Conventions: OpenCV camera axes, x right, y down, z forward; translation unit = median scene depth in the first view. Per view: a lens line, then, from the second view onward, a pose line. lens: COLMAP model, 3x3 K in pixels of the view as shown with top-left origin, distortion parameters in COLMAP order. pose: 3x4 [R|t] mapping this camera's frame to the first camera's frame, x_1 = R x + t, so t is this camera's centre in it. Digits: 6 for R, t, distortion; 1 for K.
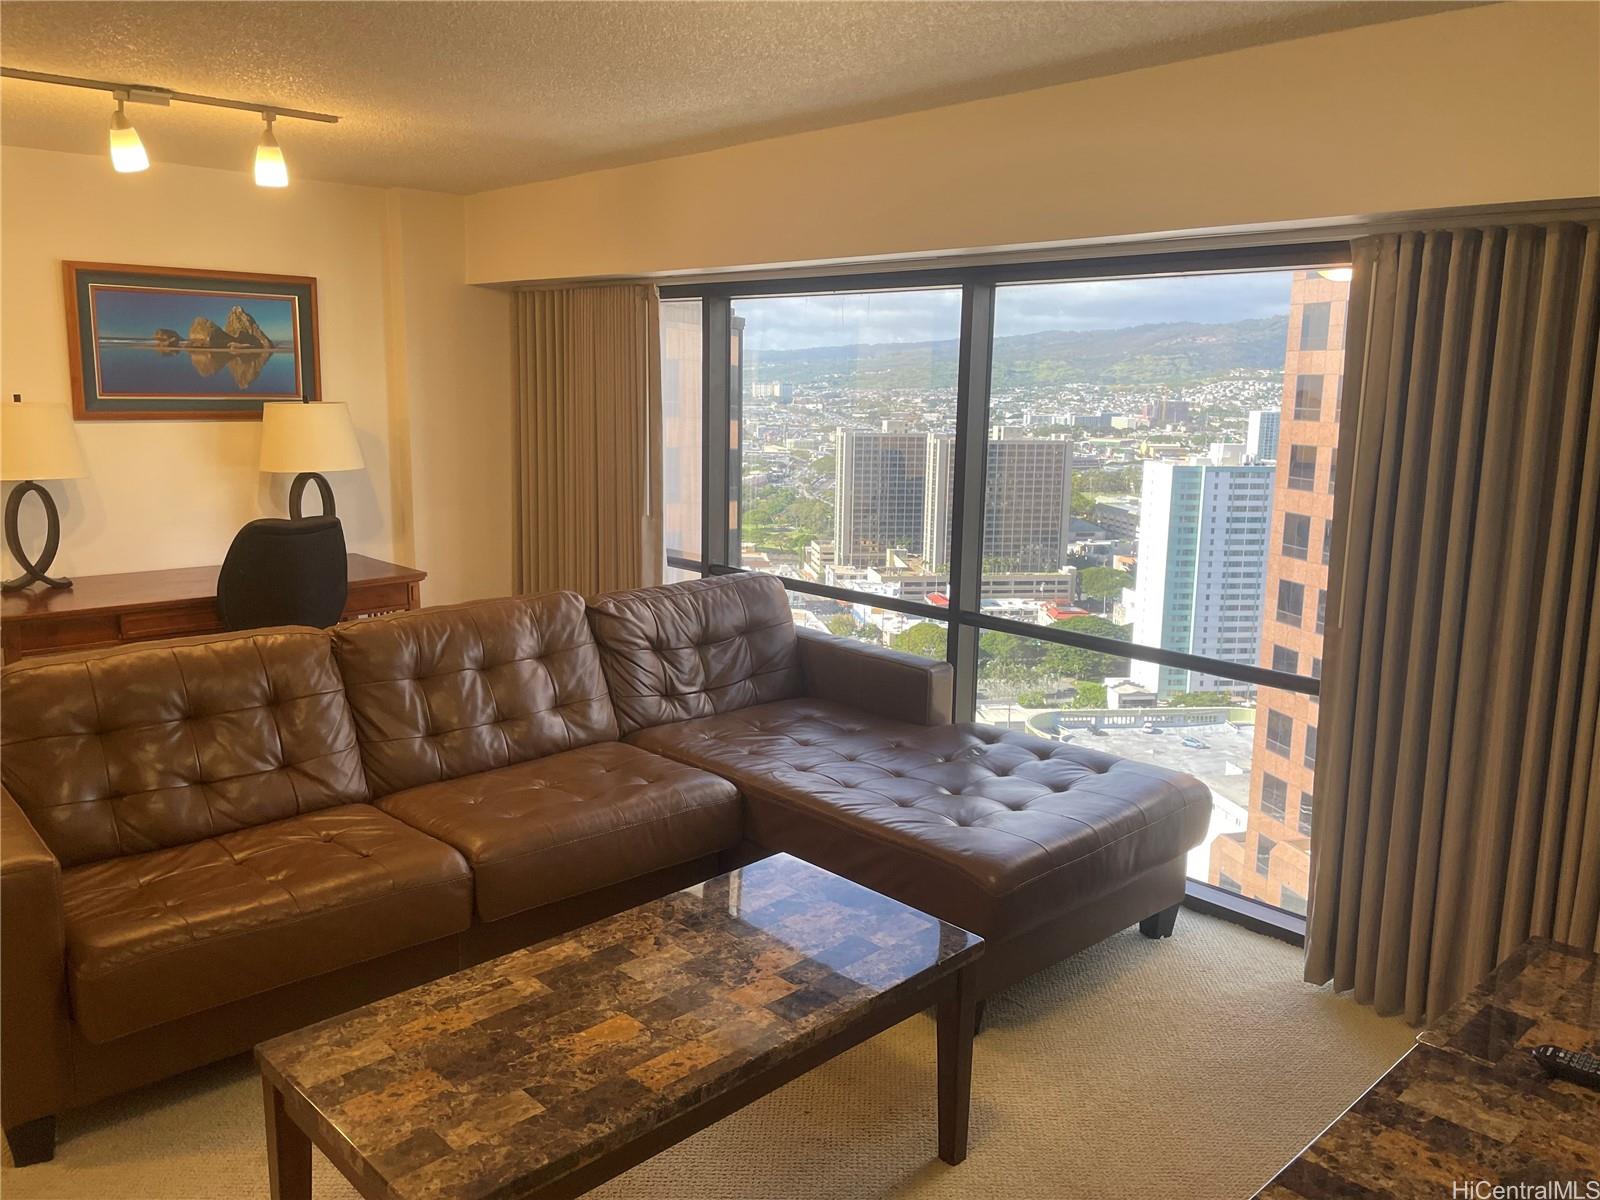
lens RADIAL K [[1217.2, 0, 819.6], [0, 1217.2, 572.0], [0, 0, 1]] dist [0.088480, -0.135010]
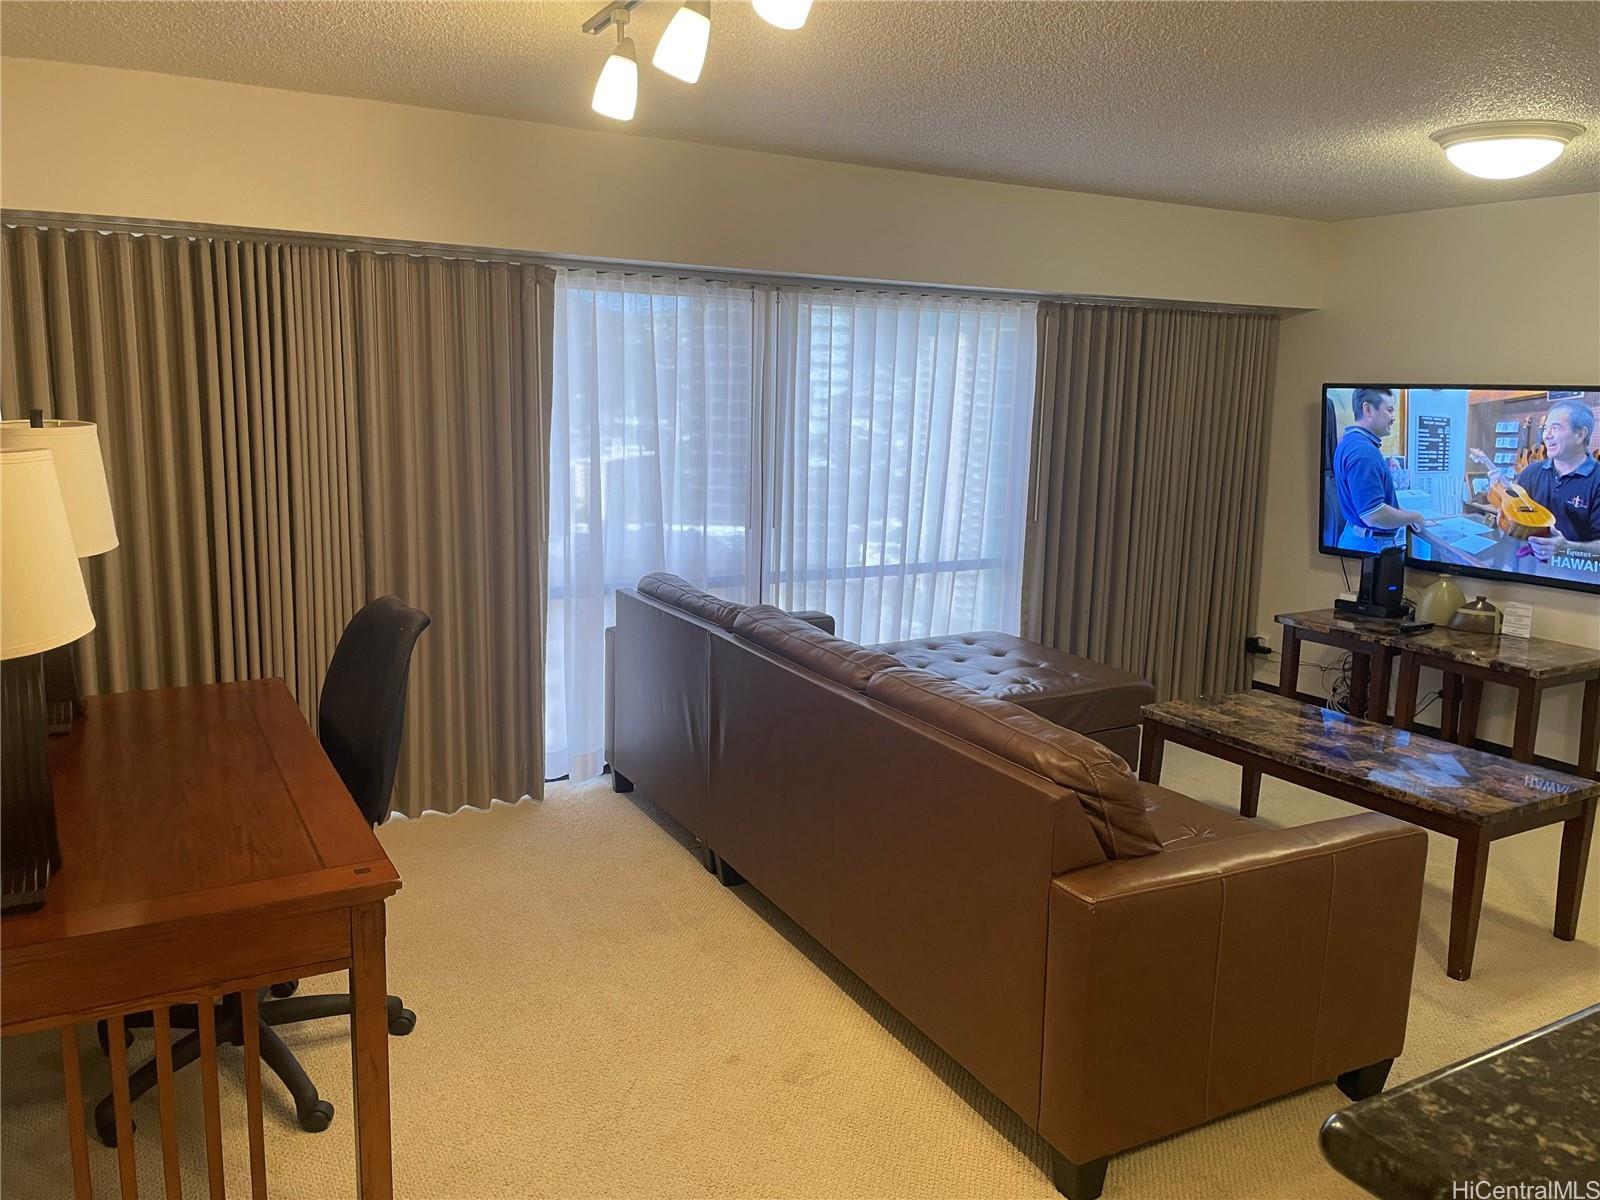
lens RADIAL K [[1213.0, 0, 780.0], [0, 1213.0, 602.3], [0, 0, 1]] dist [0.106343, -0.142113]
pose [[0.260924, -0.183083, 0.947839, -1.300426], [0.135546, 0.979073, 0.151803, -0.152609], [-0.955796, 0.088867, 0.280280, 0.838260]]
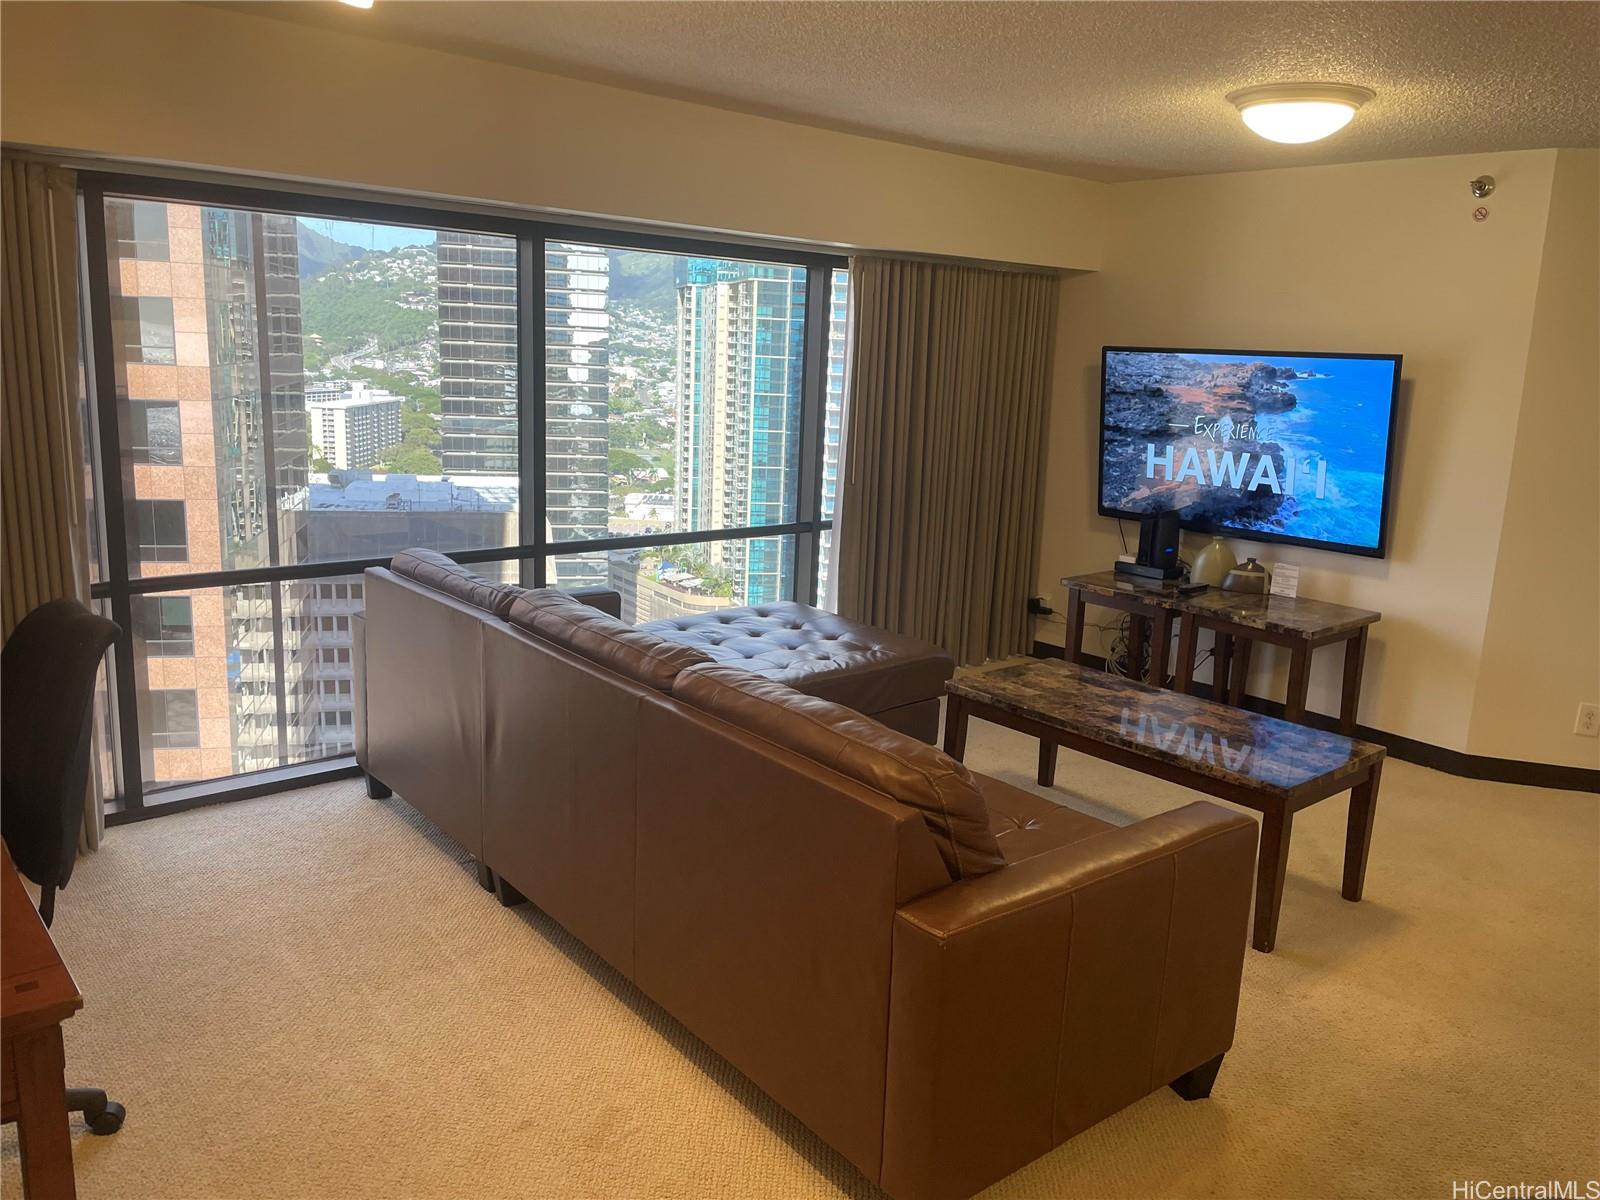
lens RADIAL K [[1215.4, 0, 799.1], [0, 1215.4, 589.8], [0, 0, 1]] dist [0.099274, -0.146275]
pose [[0.056486, -0.216575, 0.974630, -1.193429], [0.117783, 0.970818, 0.208902, -0.164180], [-0.991431, 0.102995, 0.080347, 0.884056]]
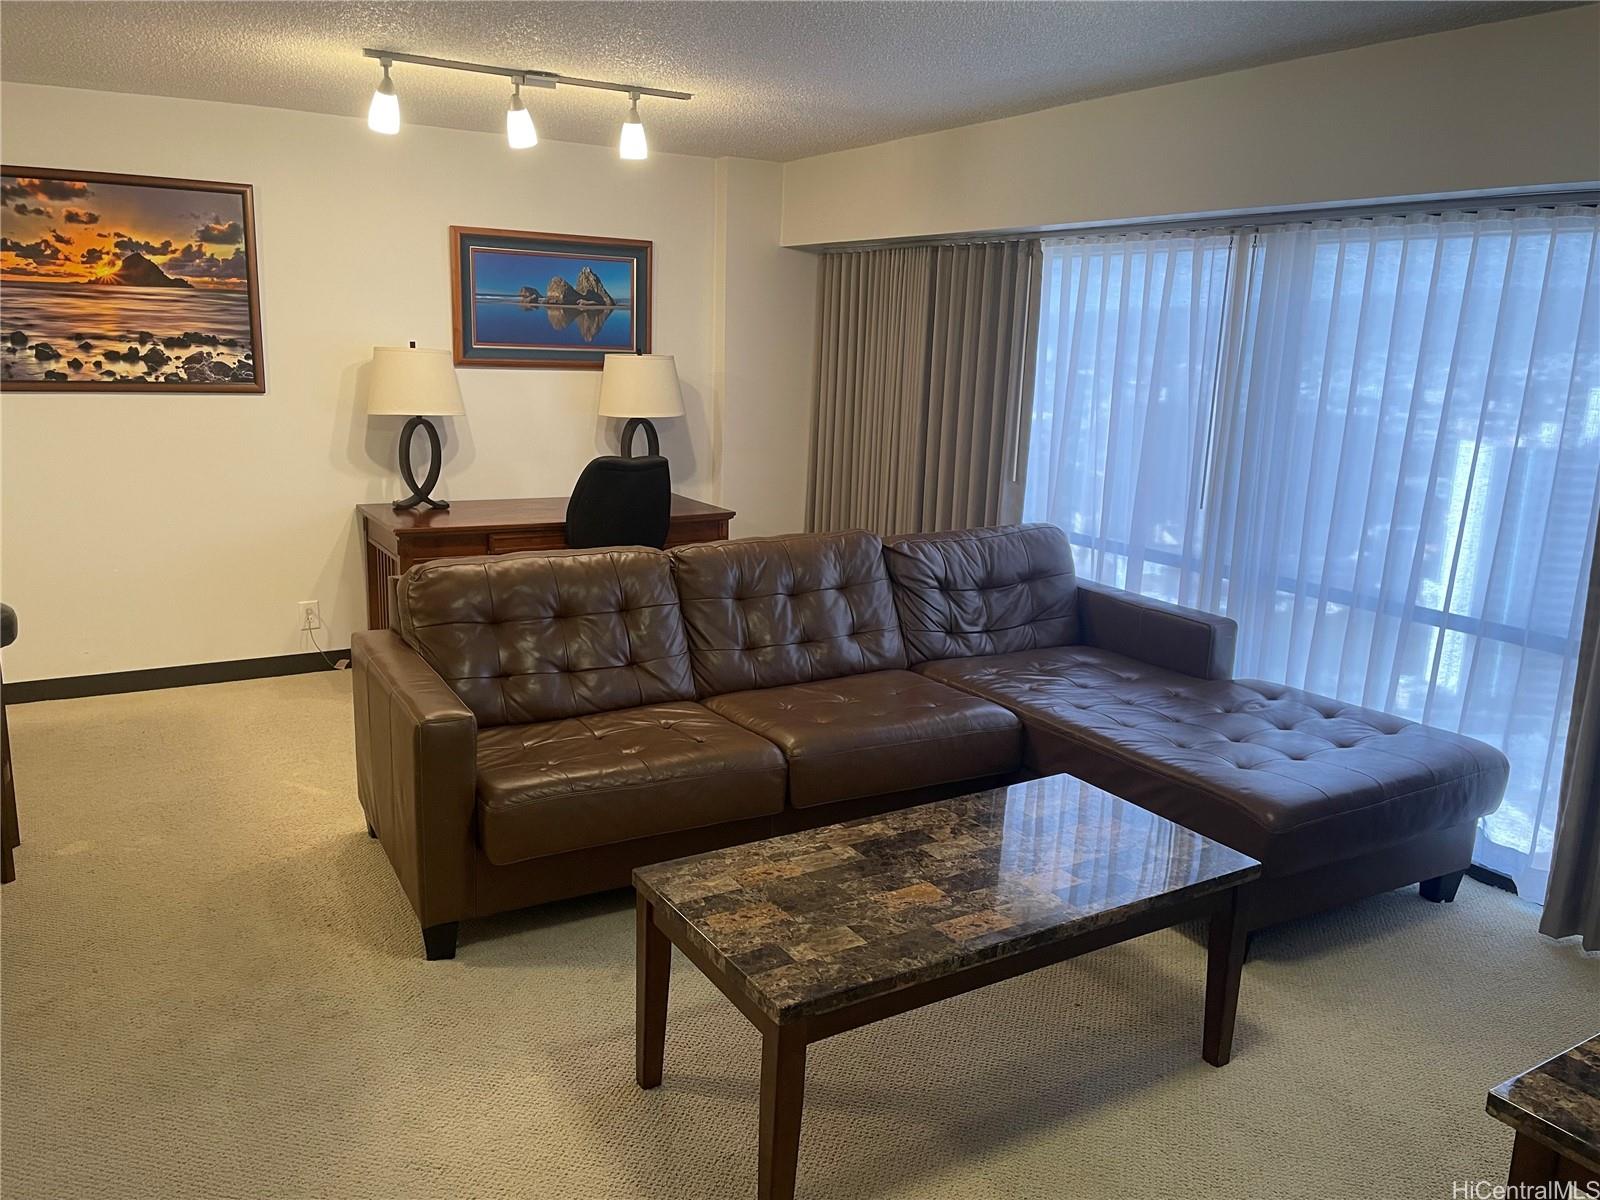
lens RADIAL K [[1215.4, 0, 799.1], [0, 1215.4, 589.8], [0, 0, 1]] dist [0.099274, -0.146275]
pose [[0.973082, 0.060257, -0.222442, -0.023486], [-0.050480, 0.997503, 0.049388, 0.020946], [0.224863, -0.036830, 0.973694, -0.088943]]
